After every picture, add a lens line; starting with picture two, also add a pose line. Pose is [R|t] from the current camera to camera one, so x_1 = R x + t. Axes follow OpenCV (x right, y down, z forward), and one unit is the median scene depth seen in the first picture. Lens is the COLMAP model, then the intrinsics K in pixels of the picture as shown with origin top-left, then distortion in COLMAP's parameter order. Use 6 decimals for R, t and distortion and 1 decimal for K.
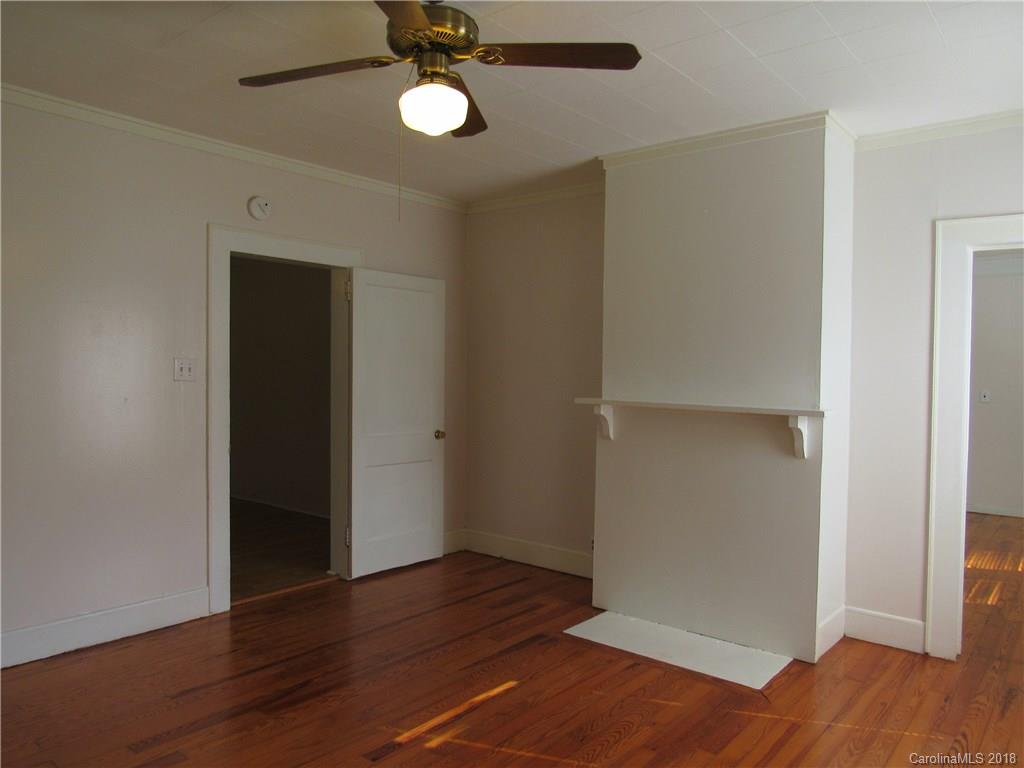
lens RADIAL K [[736.1, 0, 511.3], [0, 736.1, 388.7], [0, 0, 1]] dist [-0.004346, -0.001886]
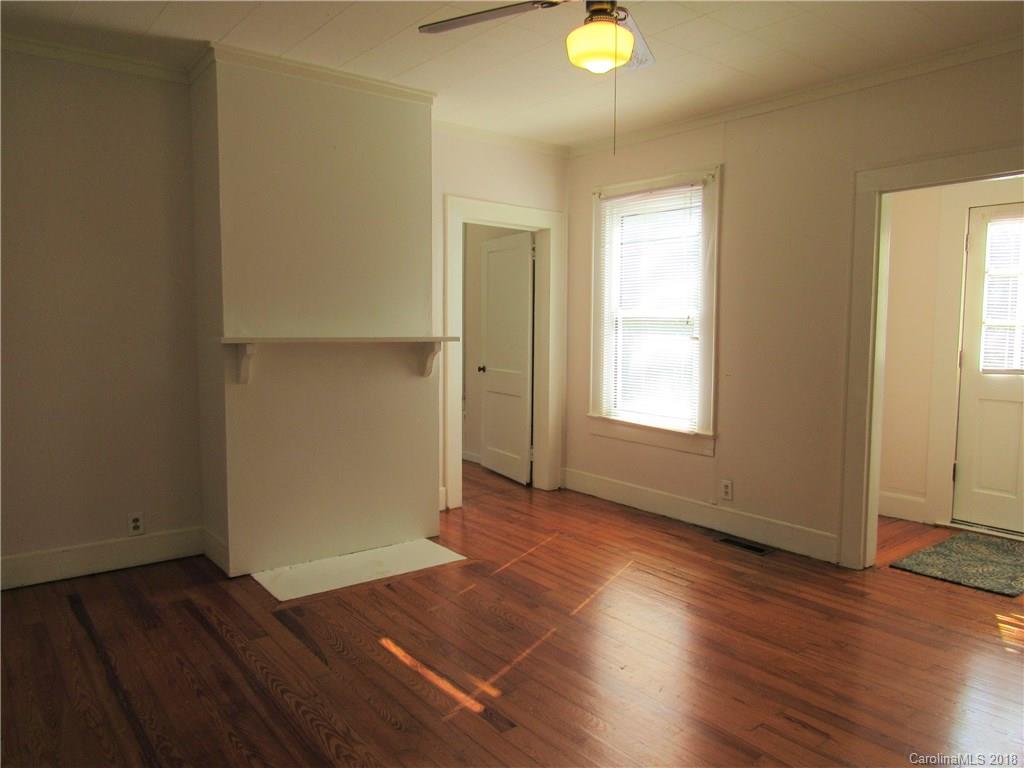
lens RADIAL K [[739.3, 0, 512.3], [0, 739.3, 380.4], [0, 0, 1]] dist [-0.014169, -0.003468]
pose [[0.212367, -0.093168, 0.972738, -0.778577], [0.021757, 0.995649, 0.090612, -0.007103], [-0.976948, 0.001921, 0.213470, 0.597609]]
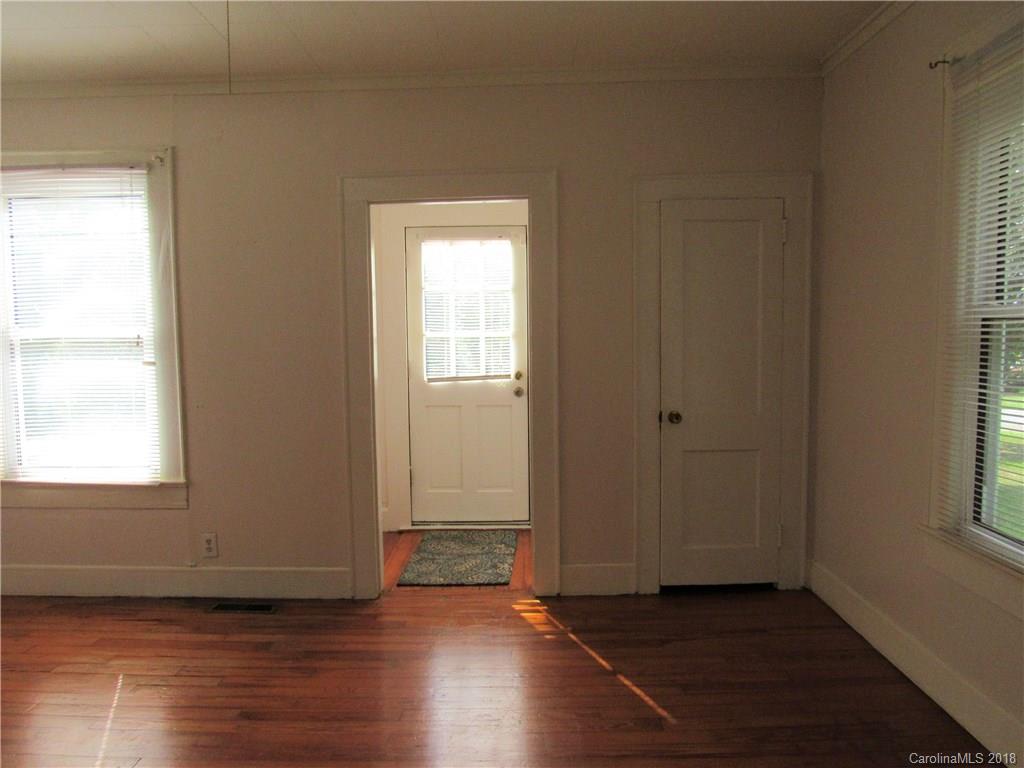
lens RADIAL K [[739.3, 0, 512.3], [0, 739.3, 380.4], [0, 0, 1]] dist [-0.014169, -0.003468]
pose [[-0.612803, -0.060270, 0.787934, -0.546047], [0.024810, 0.995128, 0.095414, -0.017521], [-0.789846, 0.078019, -0.608323, 0.790630]]
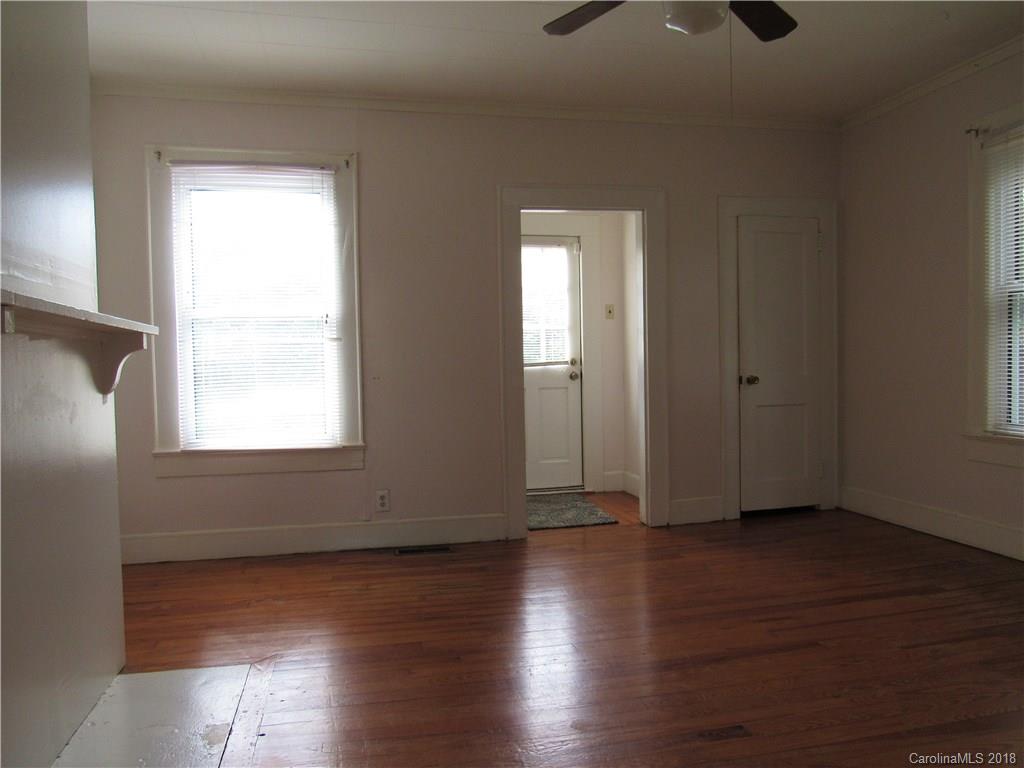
lens RADIAL K [[739.3, 0, 512.3], [0, 739.3, 380.4], [0, 0, 1]] dist [-0.014169, -0.003468]
pose [[-0.789001, -0.014326, 0.614225, -0.361639], [0.026115, 0.998043, 0.056824, 0.050097], [-0.613837, 0.060875, -0.787082, 1.319194]]
